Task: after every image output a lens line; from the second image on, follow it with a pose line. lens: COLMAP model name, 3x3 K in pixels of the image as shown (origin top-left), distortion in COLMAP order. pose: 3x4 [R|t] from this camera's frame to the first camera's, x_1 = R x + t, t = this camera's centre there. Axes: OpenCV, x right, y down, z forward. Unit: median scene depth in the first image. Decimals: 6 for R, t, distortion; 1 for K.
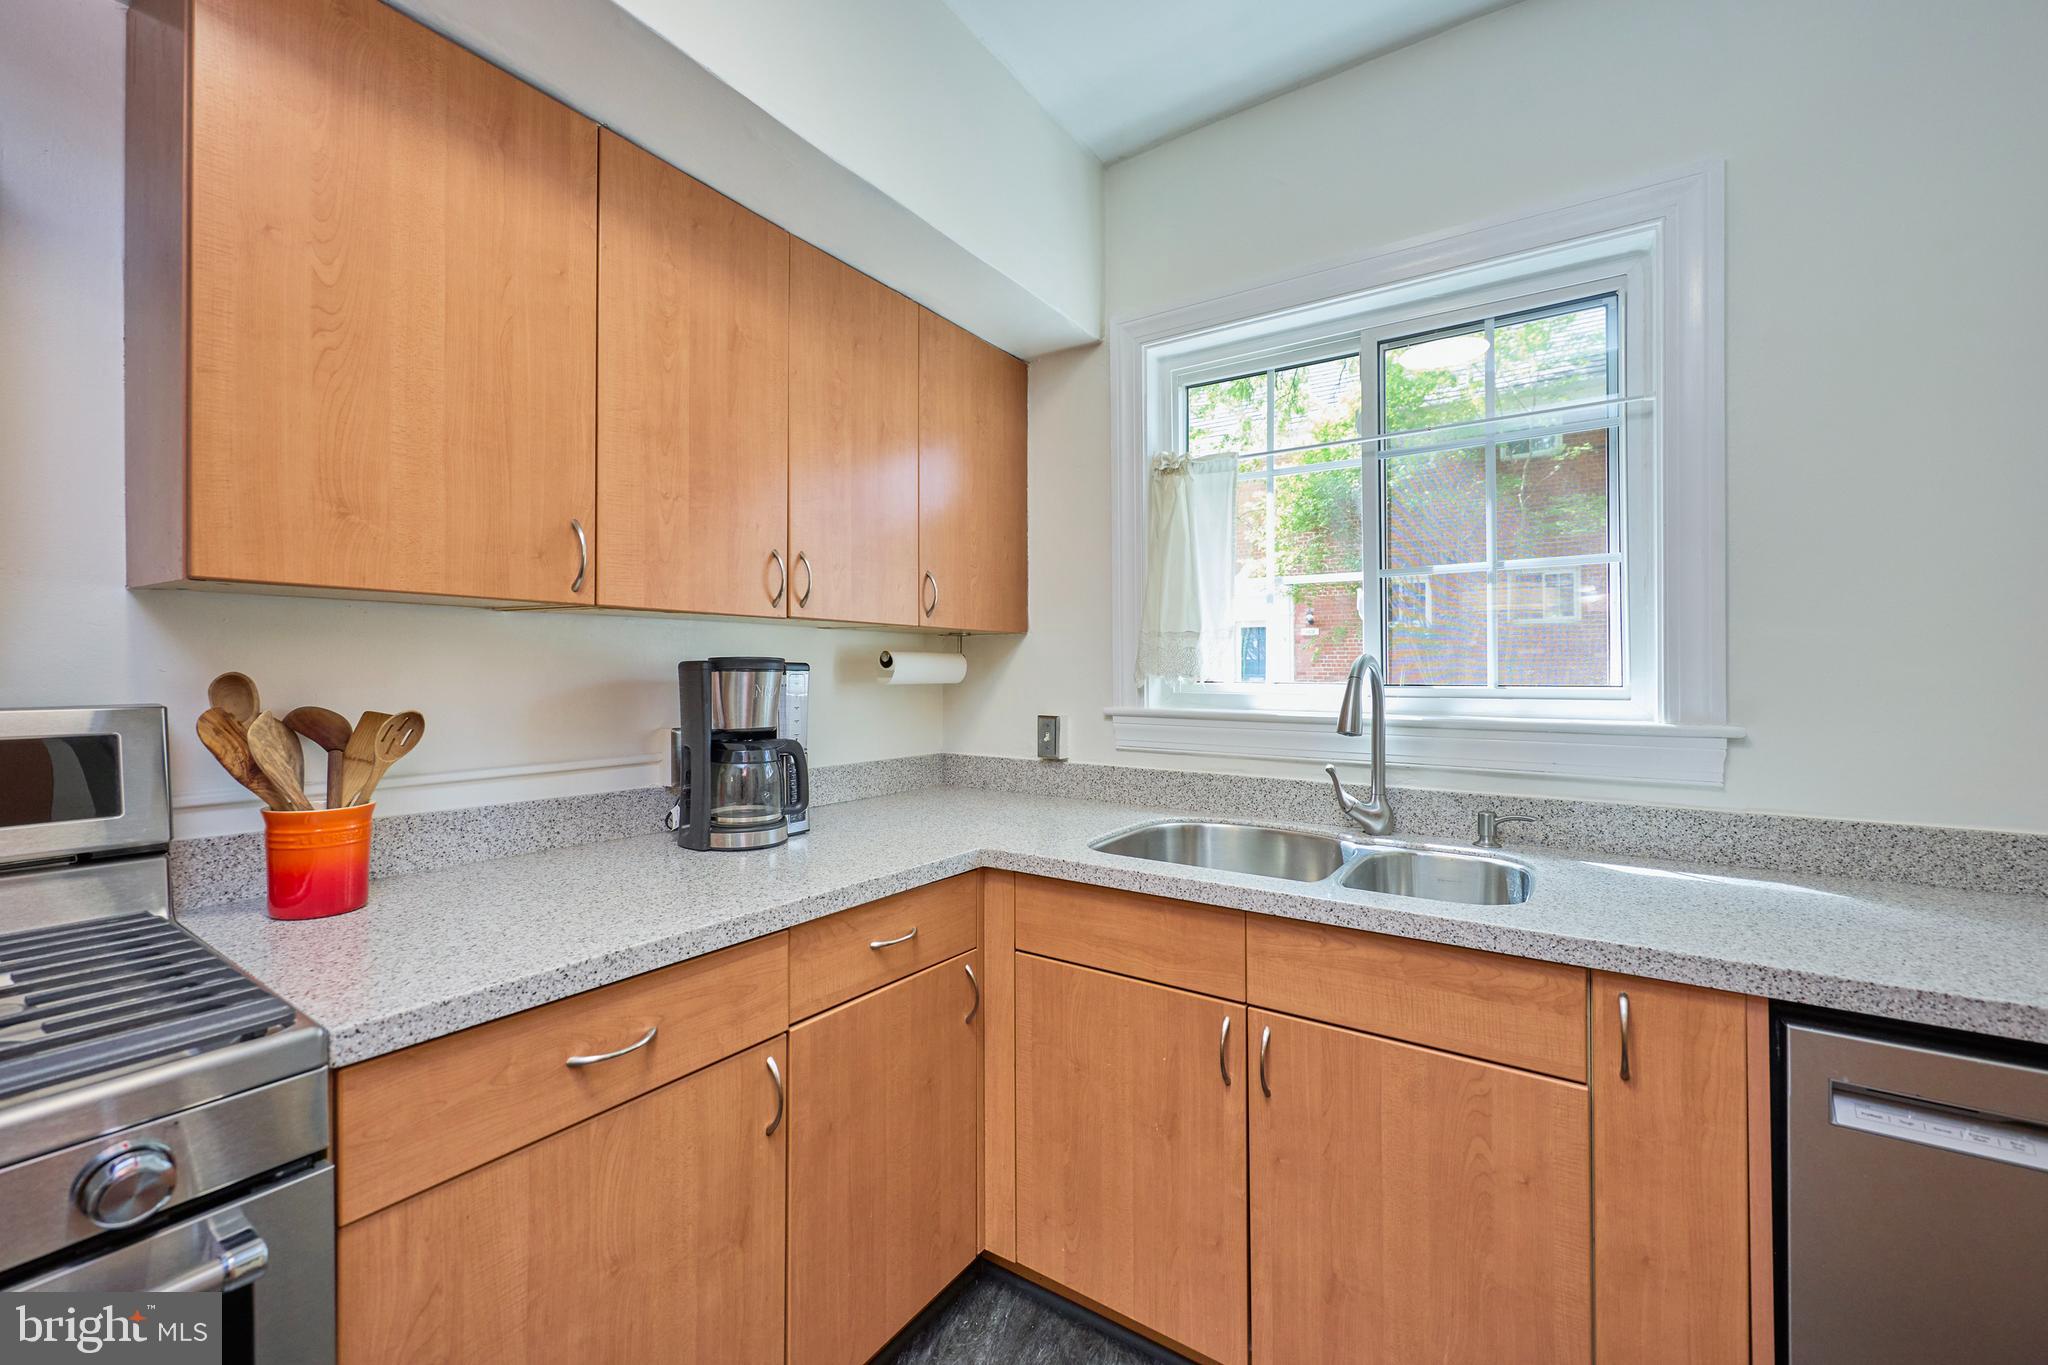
lens RADIAL K [[820.5, 0, 1026.8], [0, 820.5, 657.5], [0, 0, 1]] dist [-0.001652, 0.001177]
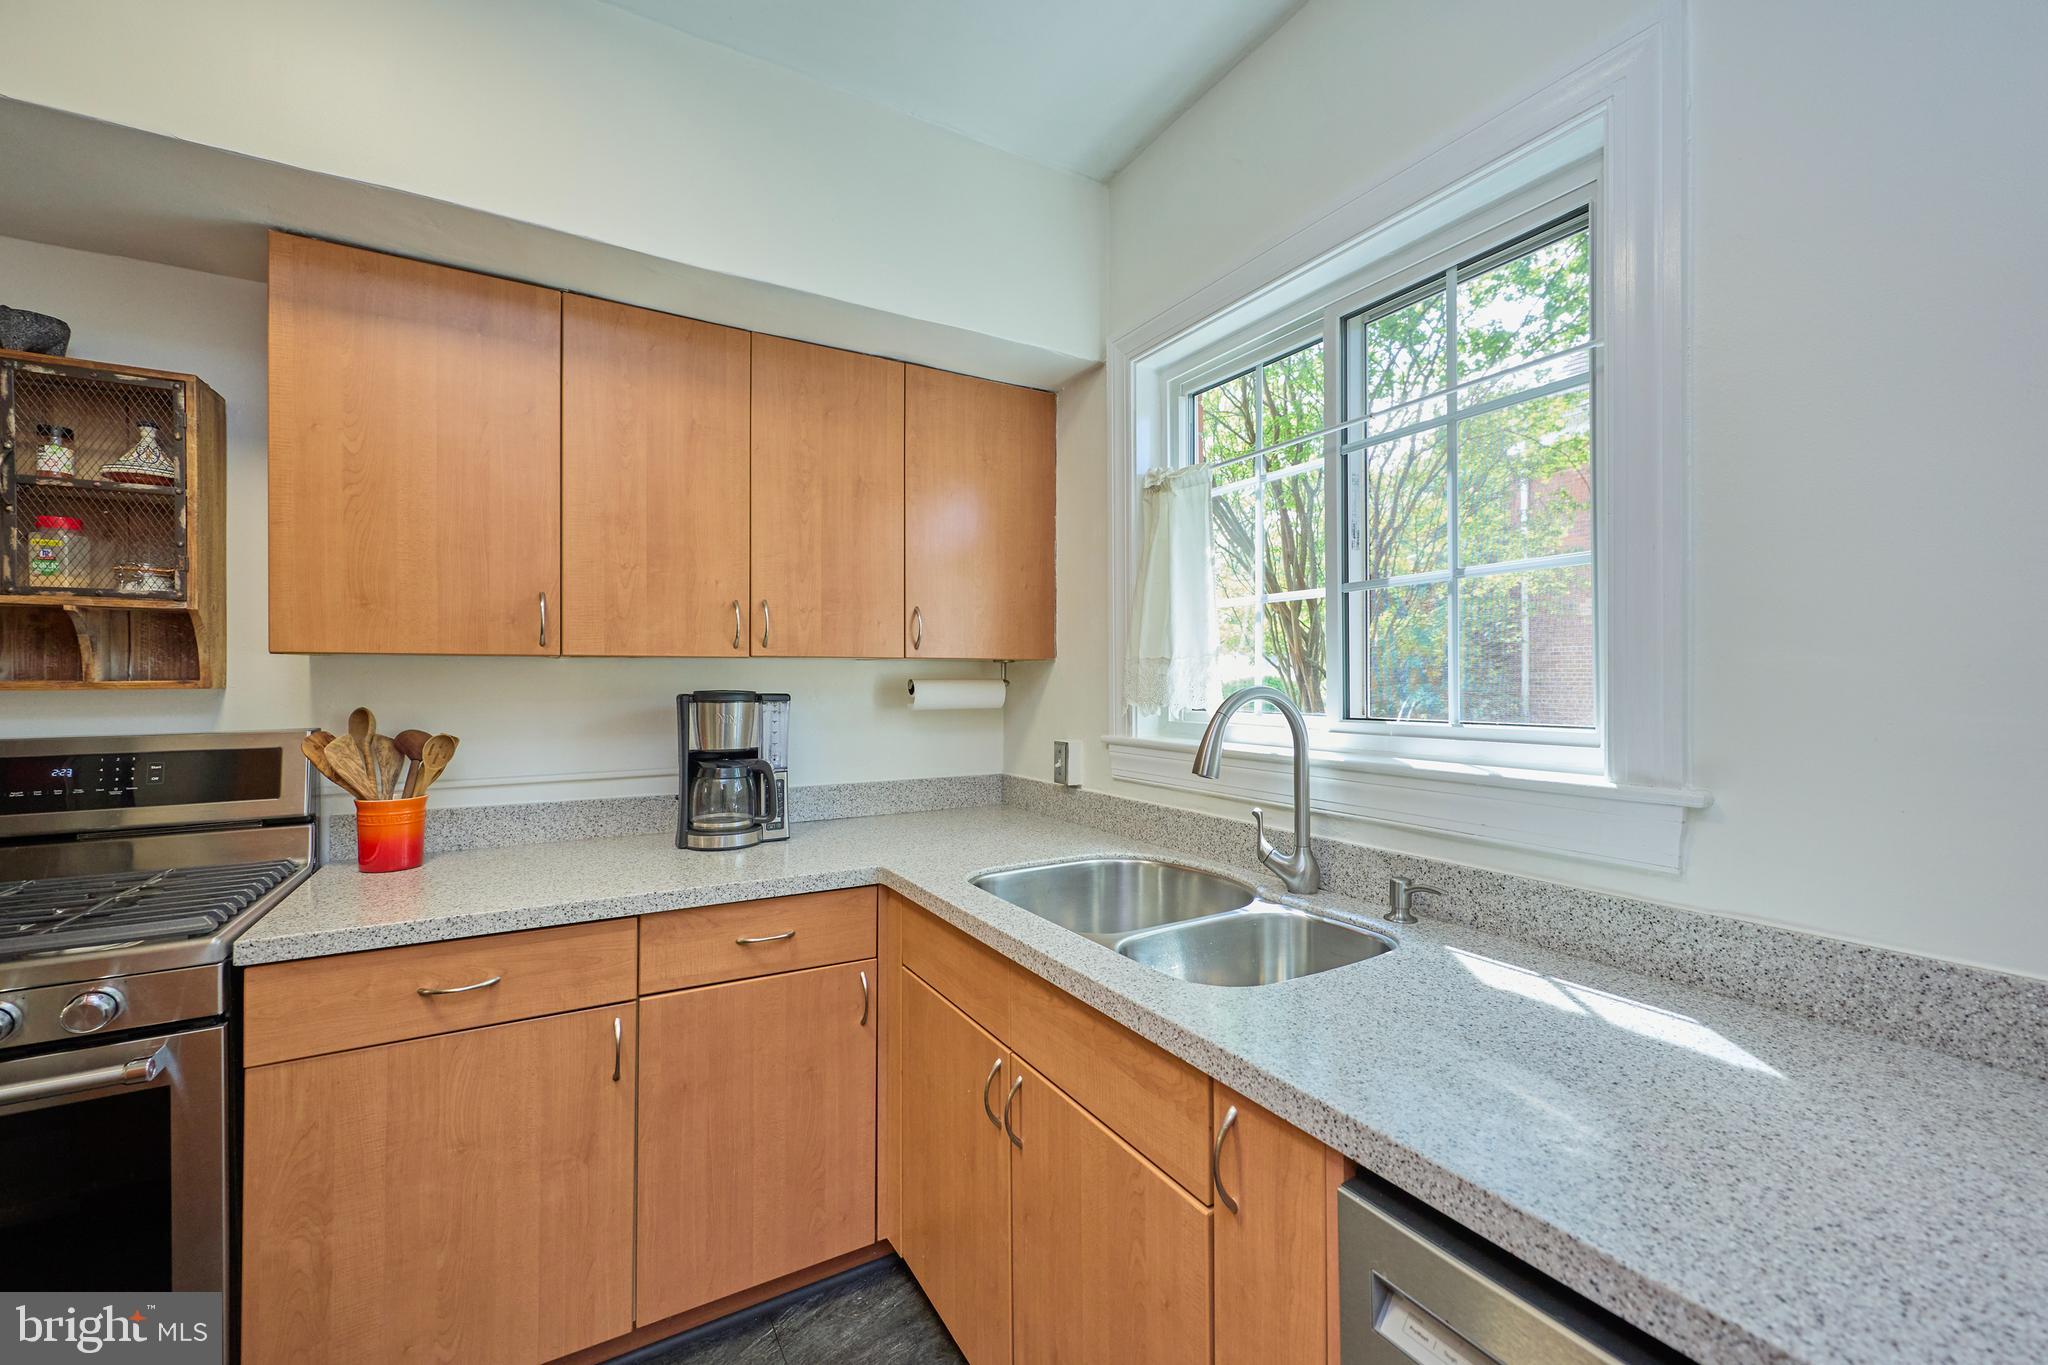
lens RADIAL K [[820.5, 0, 1036.7], [0, 820.5, 664.4], [0, 0, 1]] dist [-0.001652, 0.001177]
pose [[0.905425, -0.013866, -0.424280, 0.668556], [0.012819, 0.999904, -0.005321, -0.029820], [0.424313, -0.000621, 0.905515, 0.118407]]
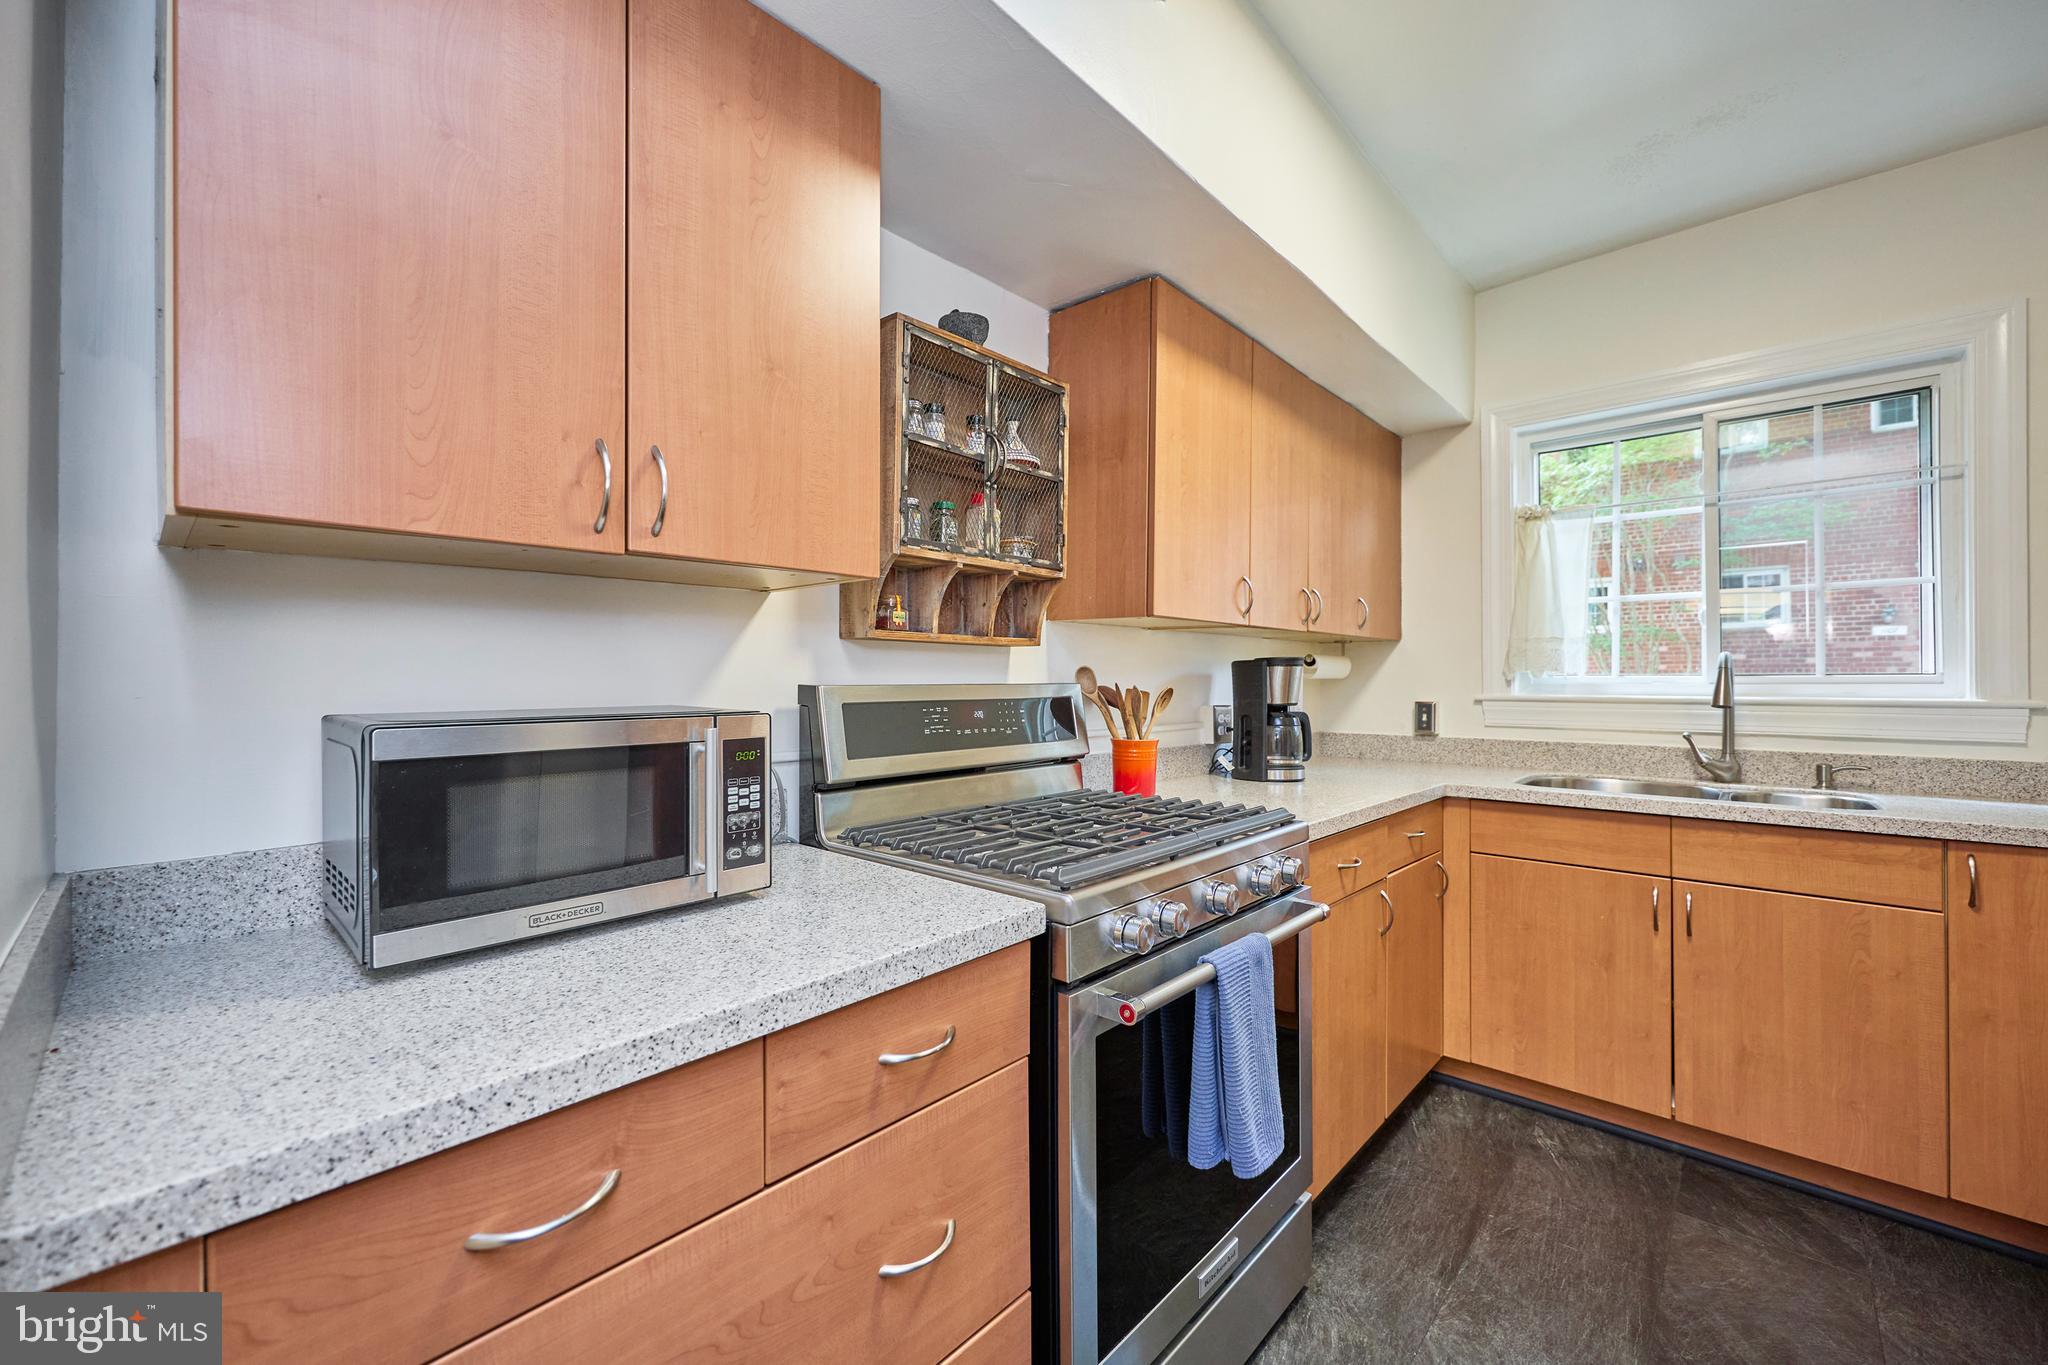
lens RADIAL K [[820.5, 0, 1027.1], [0, 820.5, 670.8], [0, 0, 1]] dist [-0.001652, 0.001177]
pose [[0.989987, -0.004846, -0.141076, -0.669977], [0.005342, 0.999981, 0.003137, 0.019317], [0.141058, -0.003859, 0.989994, -0.656763]]
